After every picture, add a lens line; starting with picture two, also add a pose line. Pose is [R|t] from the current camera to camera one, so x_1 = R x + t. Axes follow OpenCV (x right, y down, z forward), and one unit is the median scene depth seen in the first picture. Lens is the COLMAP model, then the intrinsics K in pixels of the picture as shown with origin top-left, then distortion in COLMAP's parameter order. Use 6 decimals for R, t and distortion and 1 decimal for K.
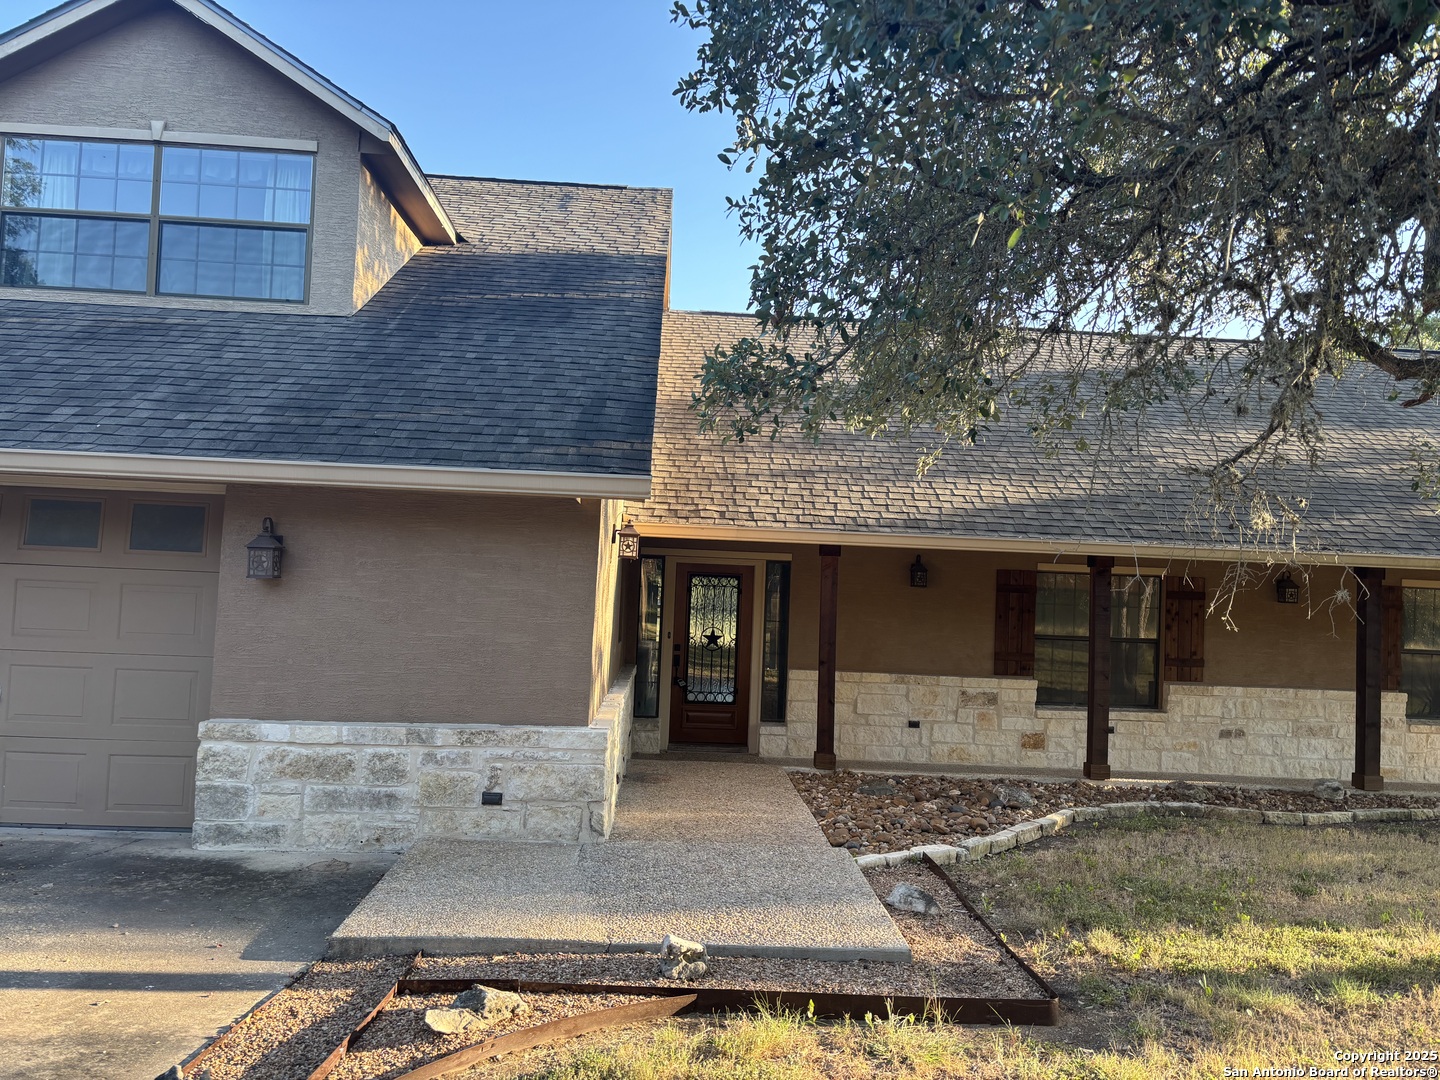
lens RADIAL K [[1077.5, 0, 716.1], [0, 1077.5, 540.2], [0, 0, 1]] dist [0.013128, 0.002382]
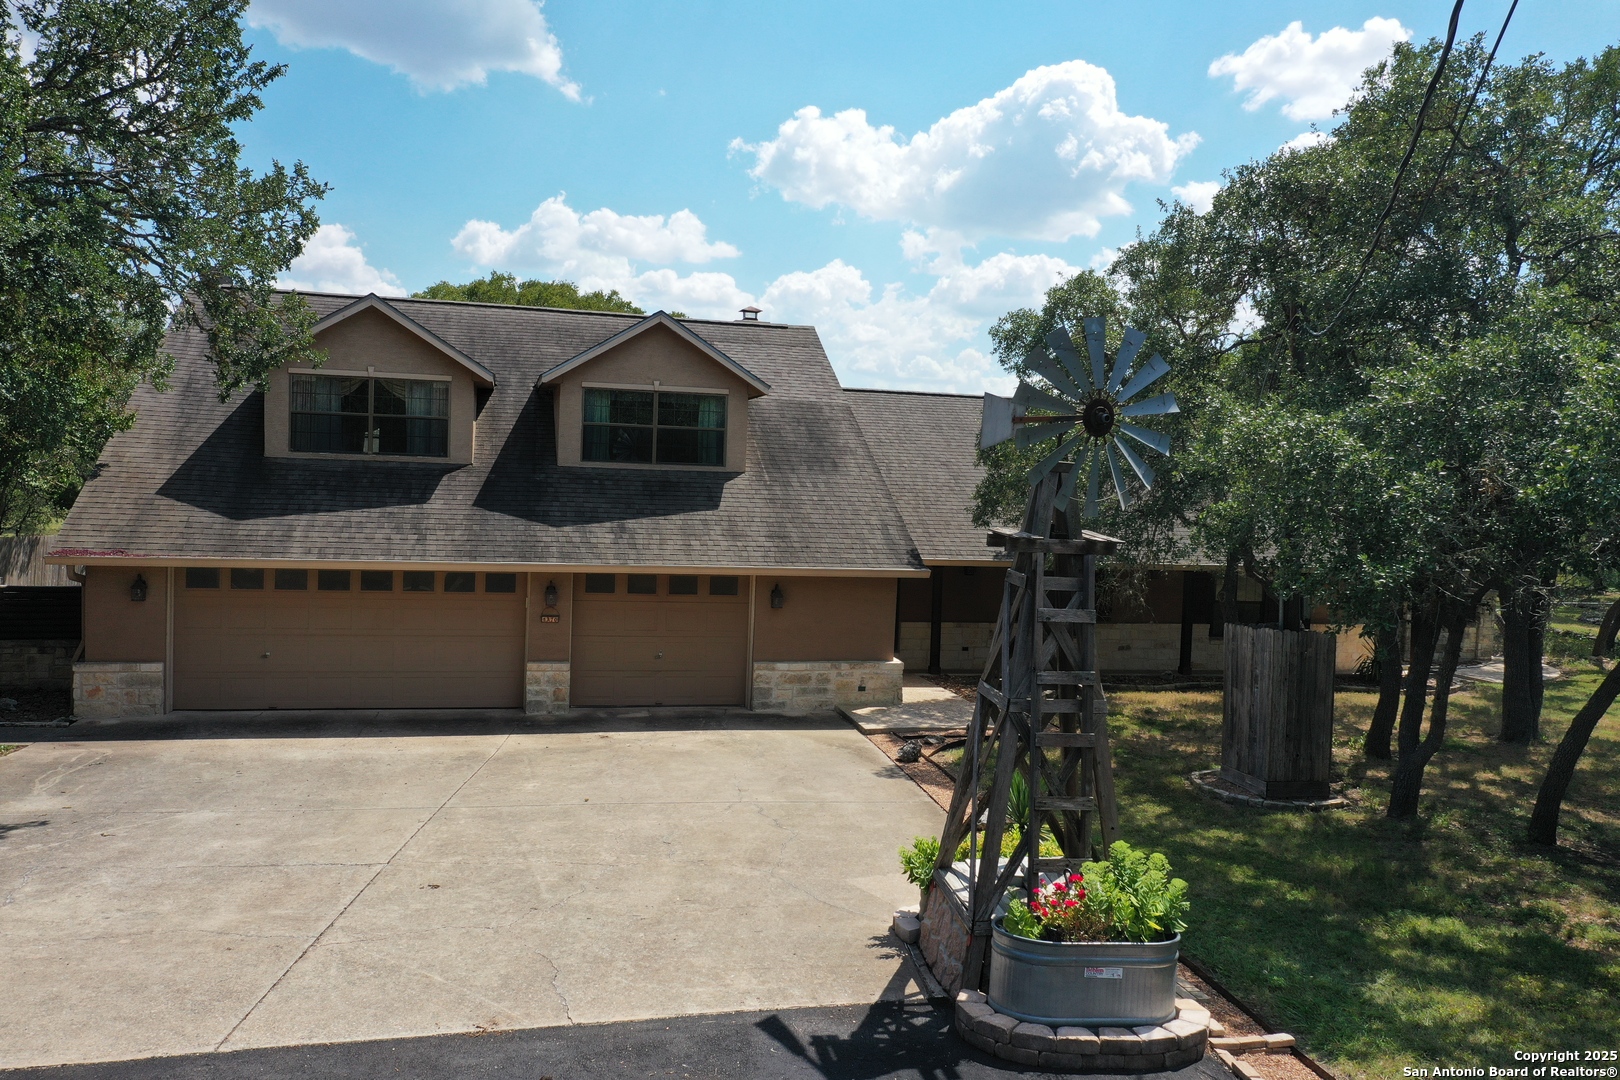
lens RADIAL K [[1286.4, 0, 812.0], [0, 1286.4, 540.2], [0, 0, 1]] dist [0.001139, -0.002440]
pose [[0.980237, -0.012911, 0.197403, -0.948184], [-0.007523, 0.994714, 0.102411, -0.447202], [-0.197682, -0.101872, 0.974958, -2.023998]]
